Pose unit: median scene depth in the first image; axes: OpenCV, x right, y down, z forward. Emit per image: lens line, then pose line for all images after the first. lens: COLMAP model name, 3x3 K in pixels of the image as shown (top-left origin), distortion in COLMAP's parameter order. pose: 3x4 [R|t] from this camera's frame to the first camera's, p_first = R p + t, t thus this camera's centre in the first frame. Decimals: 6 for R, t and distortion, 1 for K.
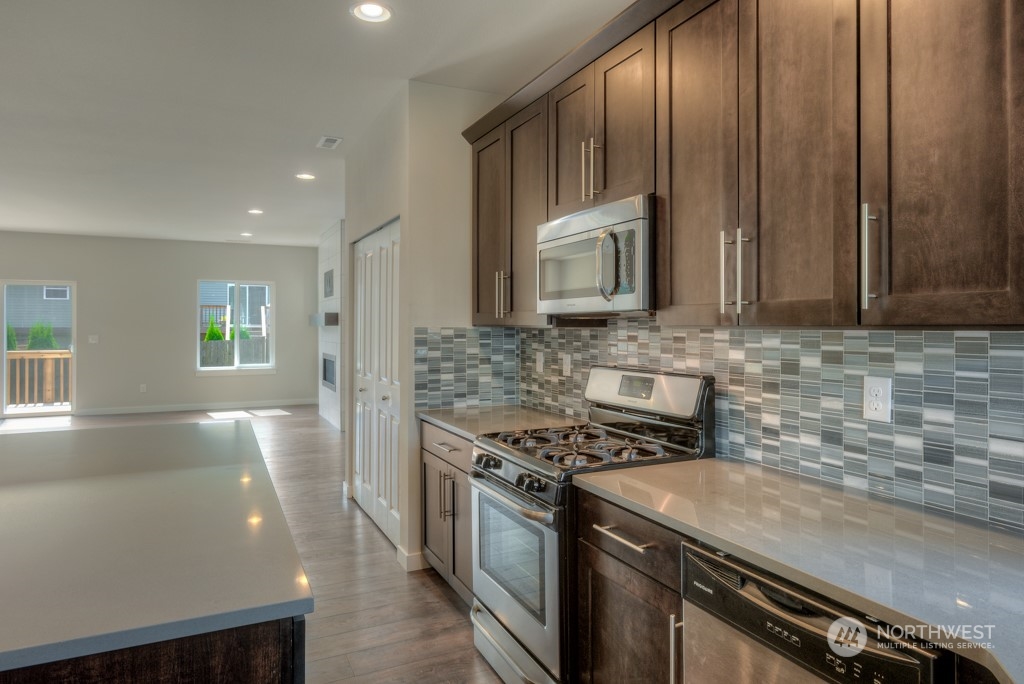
lens RADIAL K [[636.6, 0, 515.4], [0, 636.6, 326.1], [0, 0, 1]] dist [-0.001698, 0.000078]
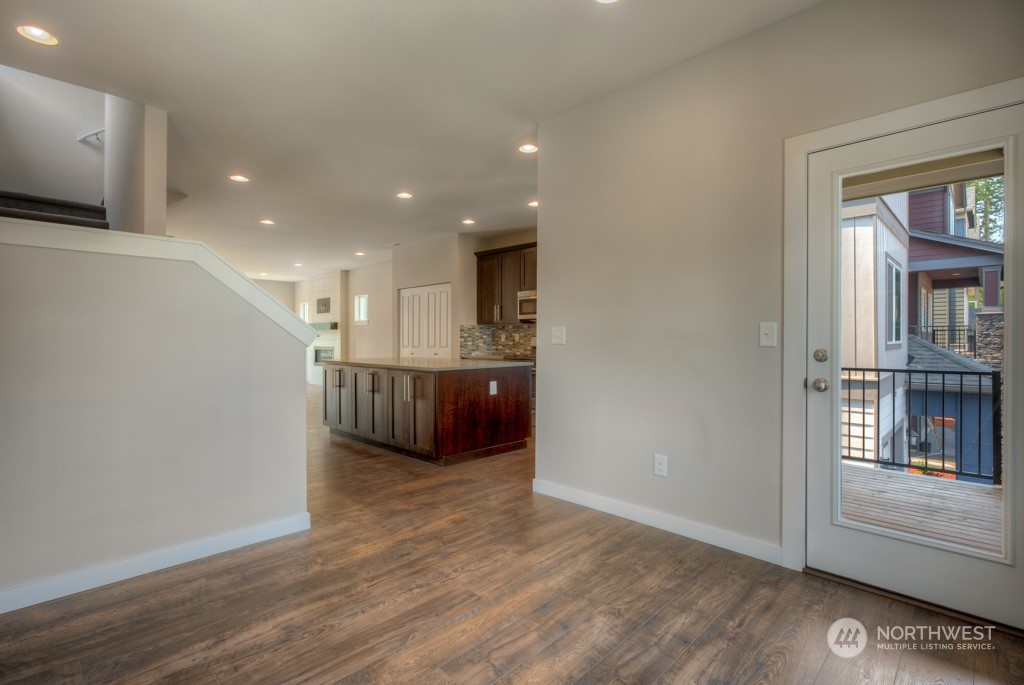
lens RADIAL K [[482.5, 0, 507.7], [0, 482.5, 339.6], [0, 0, 1]] dist [-0.003694, -0.000747]
pose [[0.944520, -0.001555, 0.328450, -0.733015], [0.001456, 0.999999, 0.000549, 0.073682], [-0.328450, -0.000041, 0.944521, -1.153556]]
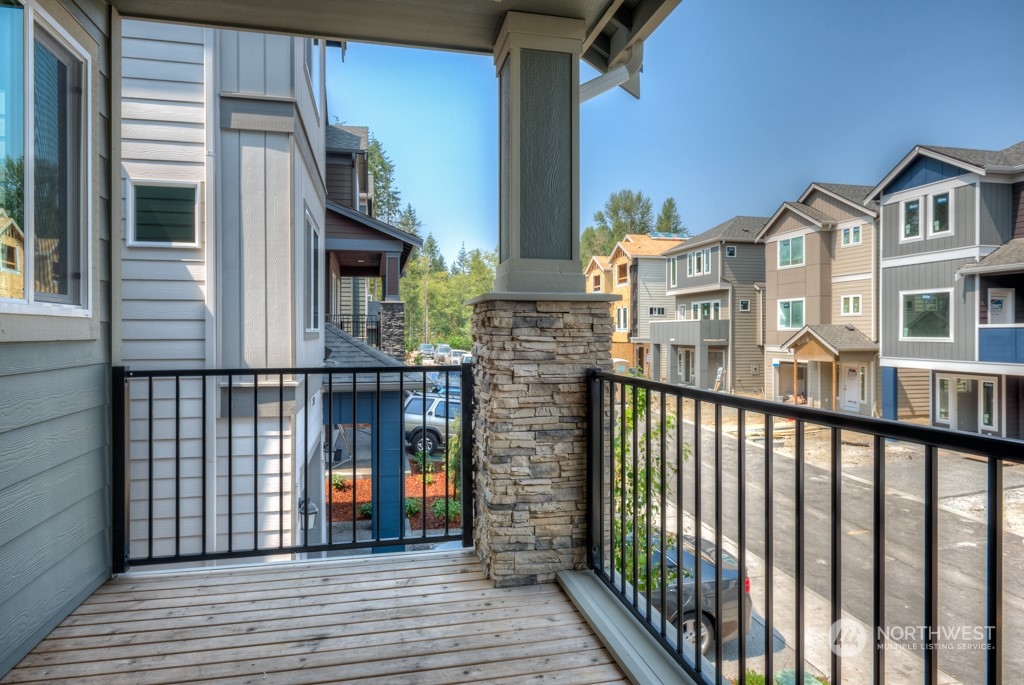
lens RADIAL K [[612.4, 0, 512.1], [0, 612.4, 337.9], [0, 0, 1]] dist [-0.001312, -0.000057]
pose [[0.225254, -0.004897, 0.974288, -0.080525], [-0.002376, 0.999982, 0.005575, 0.107690], [-0.974297, -0.003571, 0.225238, -0.693750]]
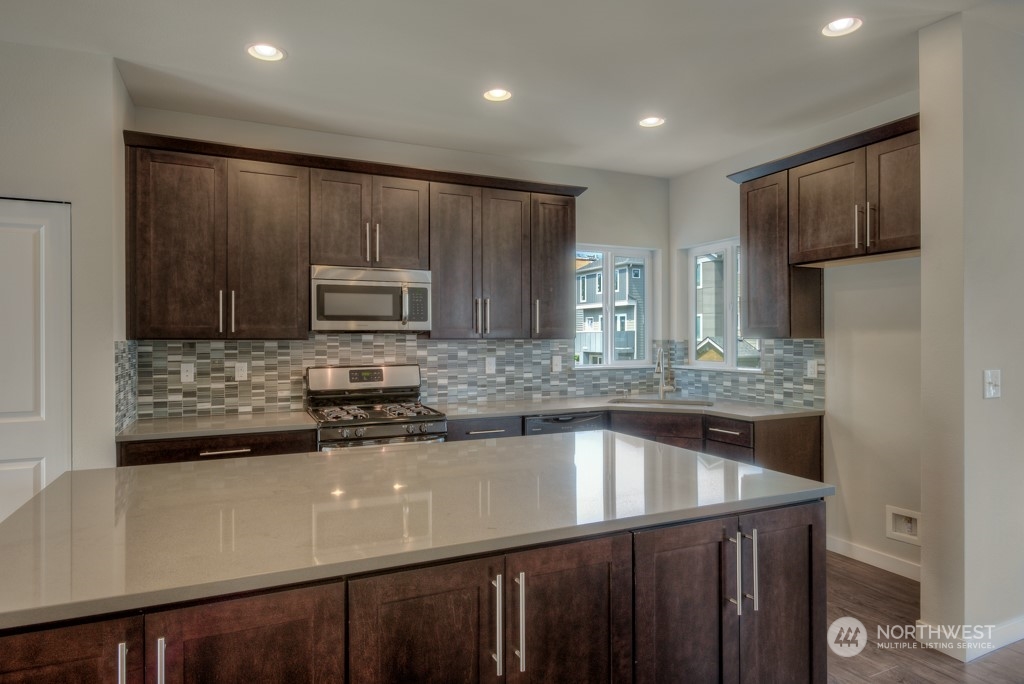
lens RADIAL K [[594.5, 0, 497.1], [0, 594.5, 341.4], [0, 0, 1]] dist [0.008237, 0.000736]
pose [[0.024649, -0.003953, 0.999688, -1.106847], [0.003386, 0.999987, 0.003870, 0.001507], [-0.999690, 0.003290, 0.024662, 0.517412]]
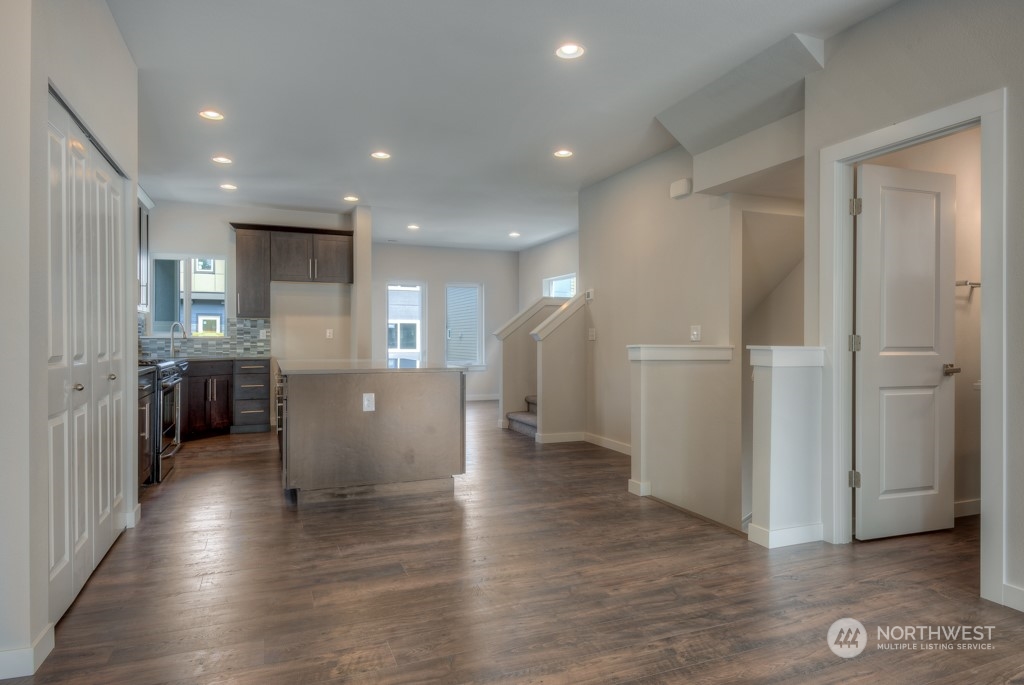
lens RADIAL K [[604.2, 0, 512.0], [0, 604.2, 342.5], [0, 0, 1]] dist [0.013513, -0.000153]
pose [[-0.998300, -0.000400, 0.058279, -0.984044], [-0.000190, 0.999993, 0.003609, 0.089798], [-0.058280, 0.003592, -0.998294, 2.262463]]
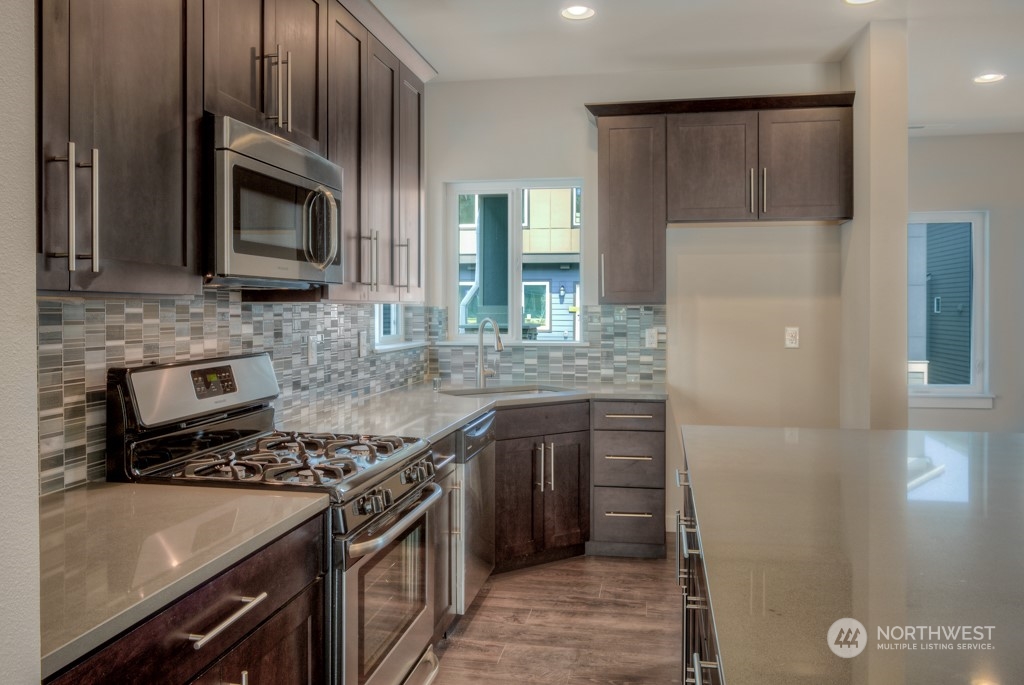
lens RADIAL K [[803.7, 0, 515.7], [0, 803.7, 312.4], [0, 0, 1]] dist [-0.001051, 0.001539]
pose [[-0.812787, -0.001456, 0.582559, -0.524491], [0.001279, 0.999990, 0.004285, 0.009979], [-0.582559, 0.004228, -0.812777, 1.284526]]
